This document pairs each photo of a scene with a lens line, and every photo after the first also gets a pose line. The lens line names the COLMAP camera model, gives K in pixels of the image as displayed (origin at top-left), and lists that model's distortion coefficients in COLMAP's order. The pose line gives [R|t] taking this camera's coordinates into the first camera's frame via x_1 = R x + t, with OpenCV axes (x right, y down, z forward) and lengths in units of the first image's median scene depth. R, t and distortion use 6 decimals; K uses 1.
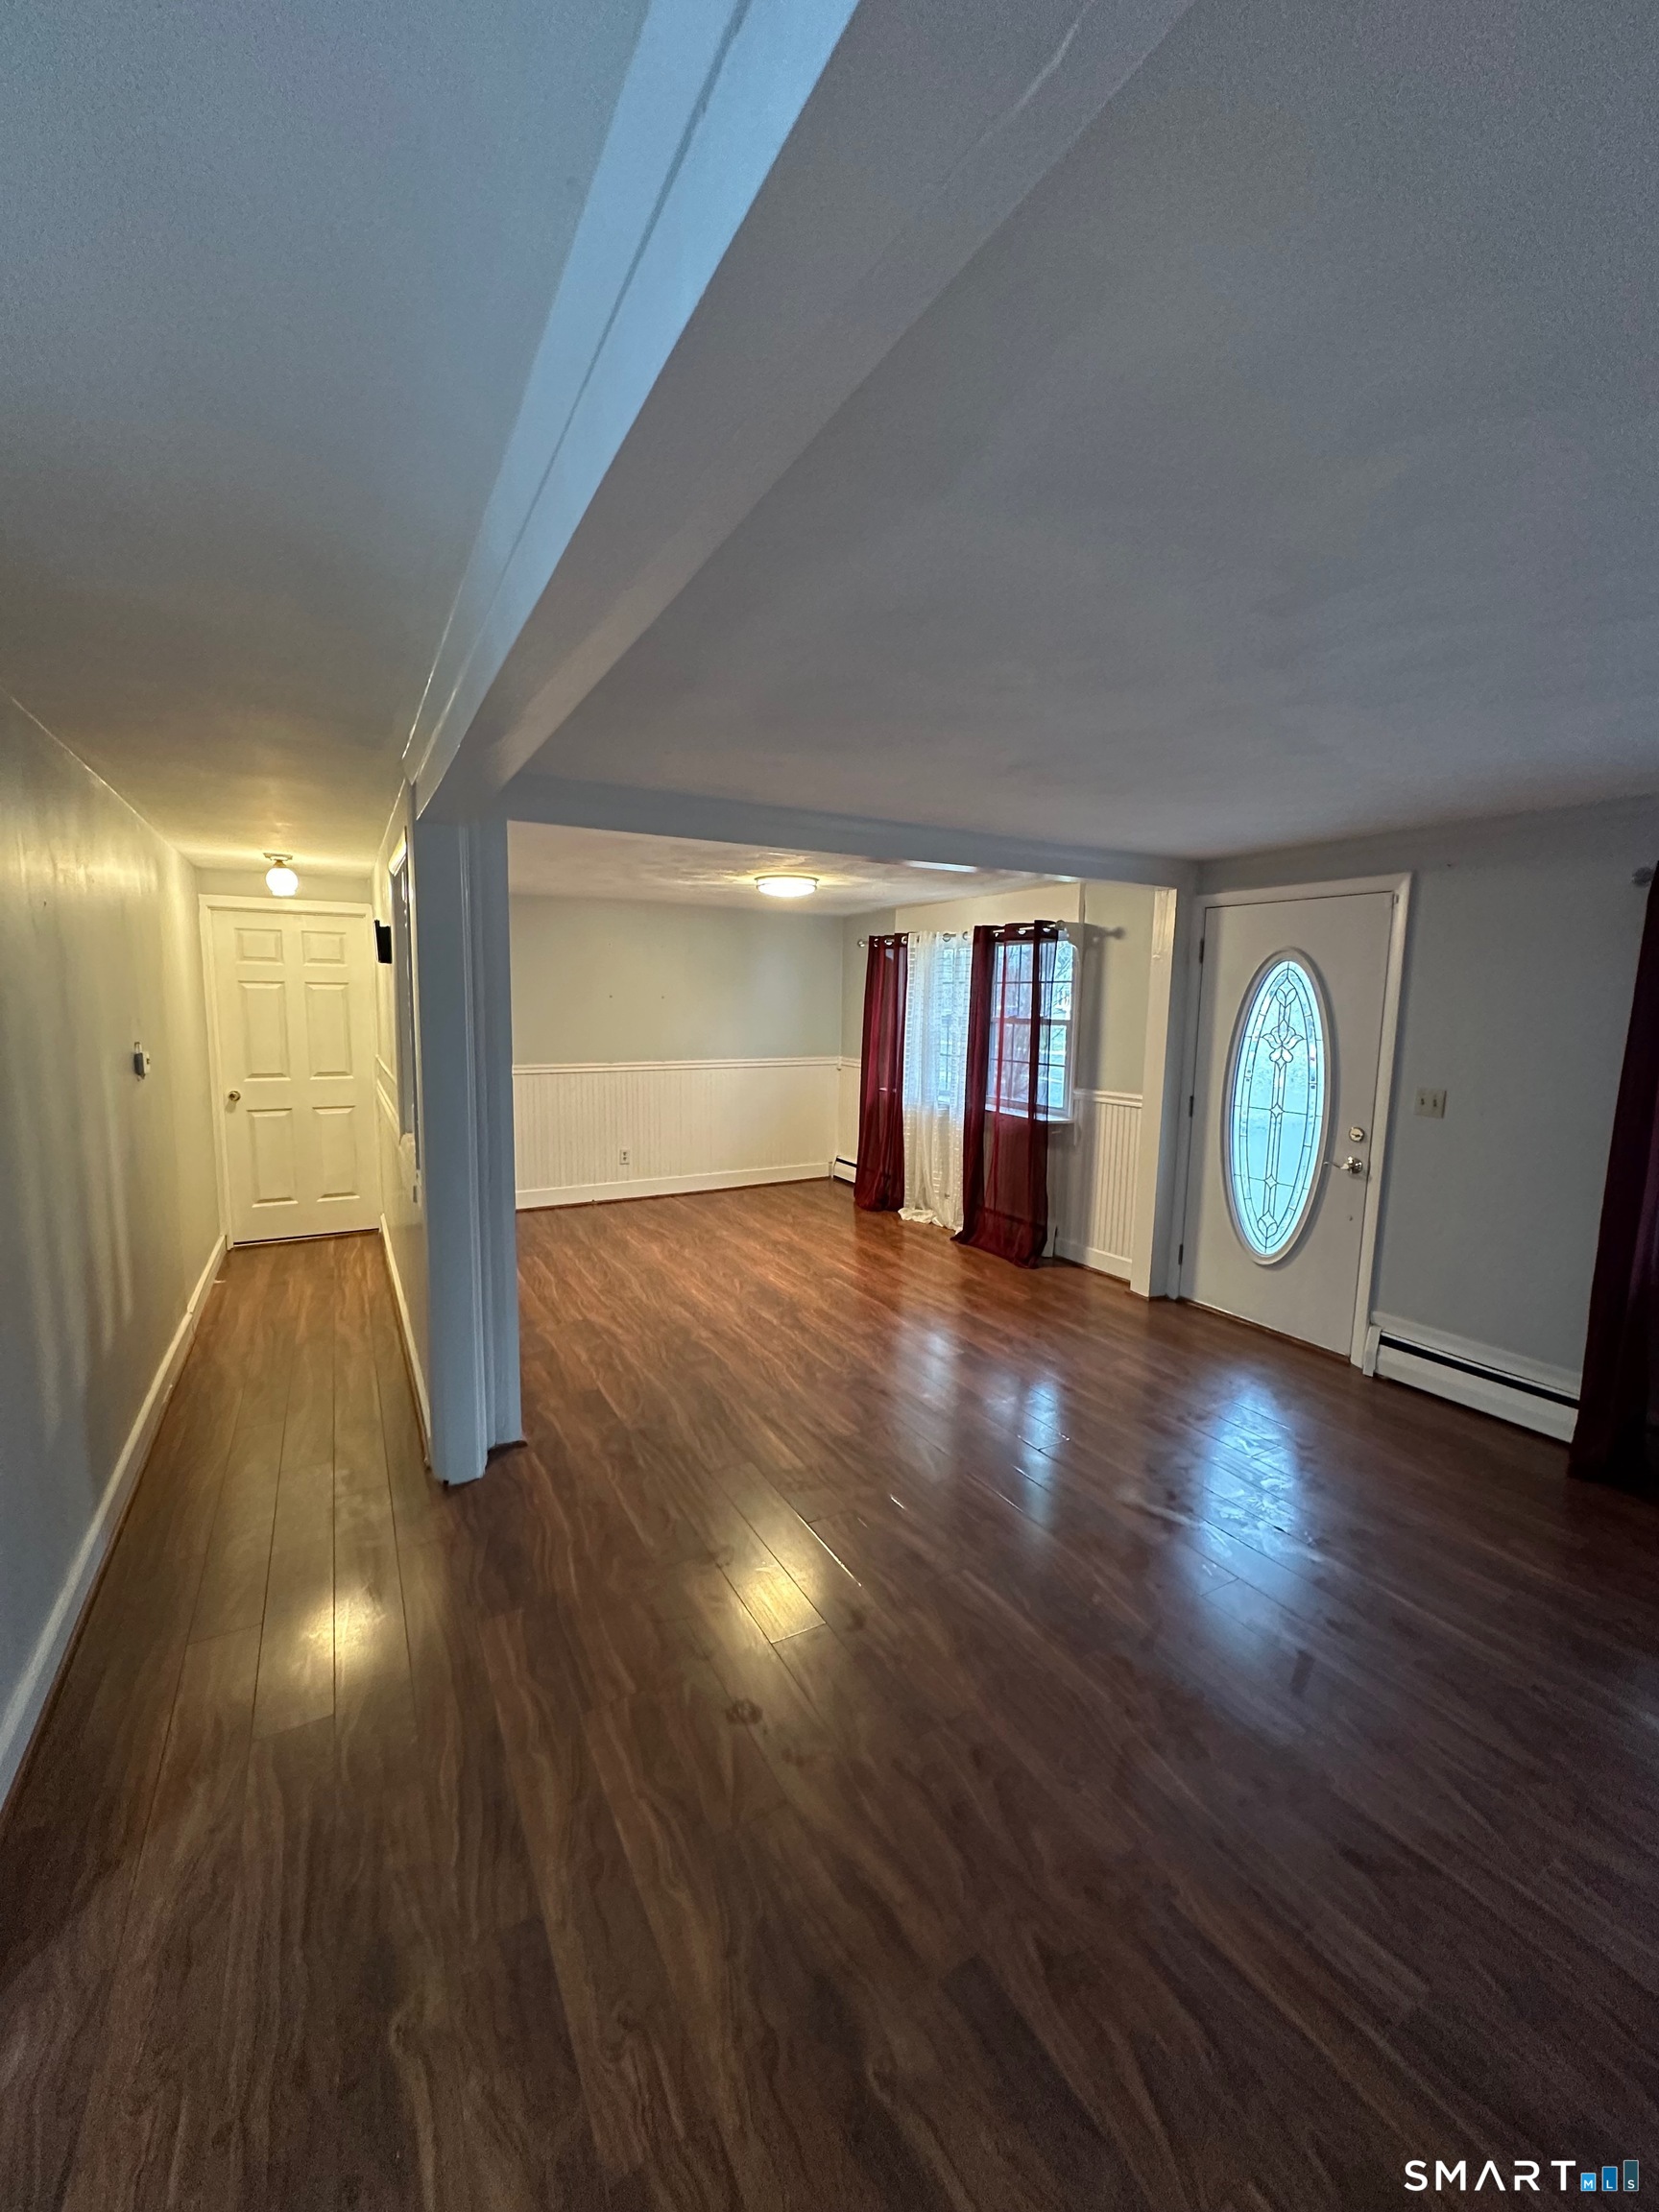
lens RADIAL K [[882.7, 0, 829.9], [0, 882.7, 1105.6], [0, 0, 1]] dist [-0.001960, 0.000352]
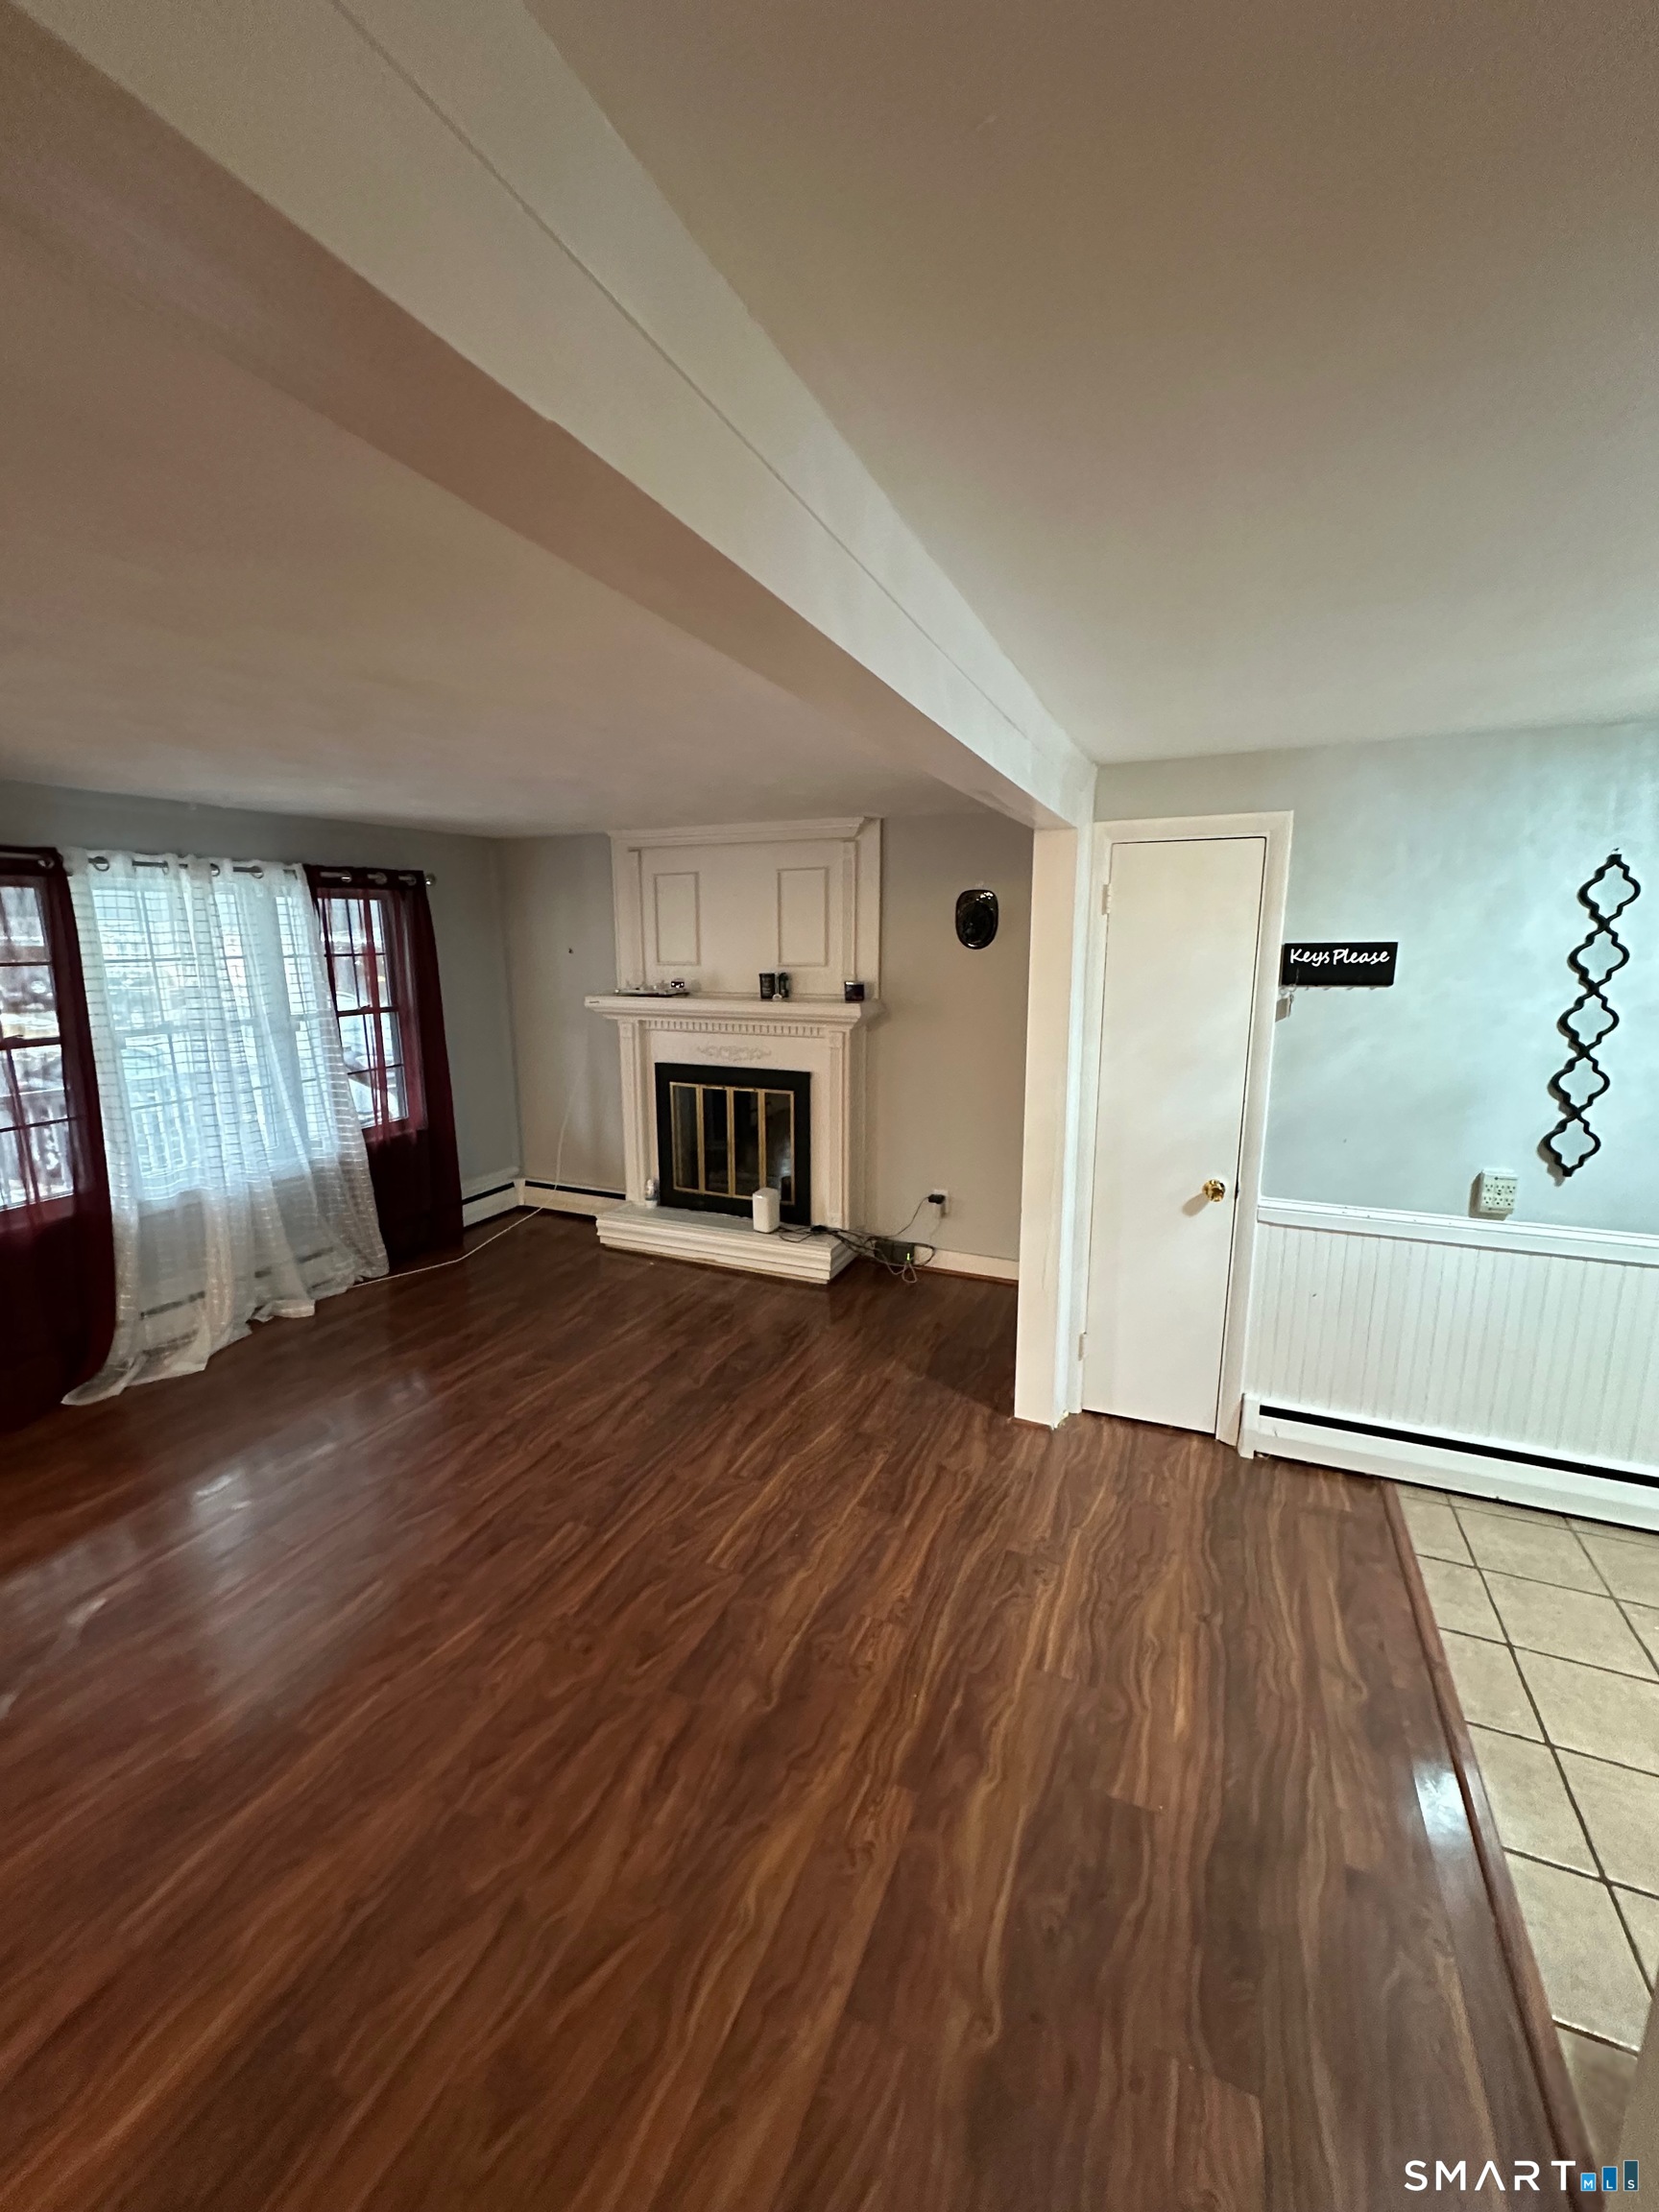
lens RADIAL K [[882.7, 0, 831.7], [0, 882.7, 1105.0], [0, 0, 1]] dist [-0.001960, 0.000352]
pose [[-0.604247, -0.164236, 0.779687, -0.930827], [0.084906, 0.959684, 0.267952, -0.283293], [-0.792260, 0.228109, -0.565942, 1.370231]]
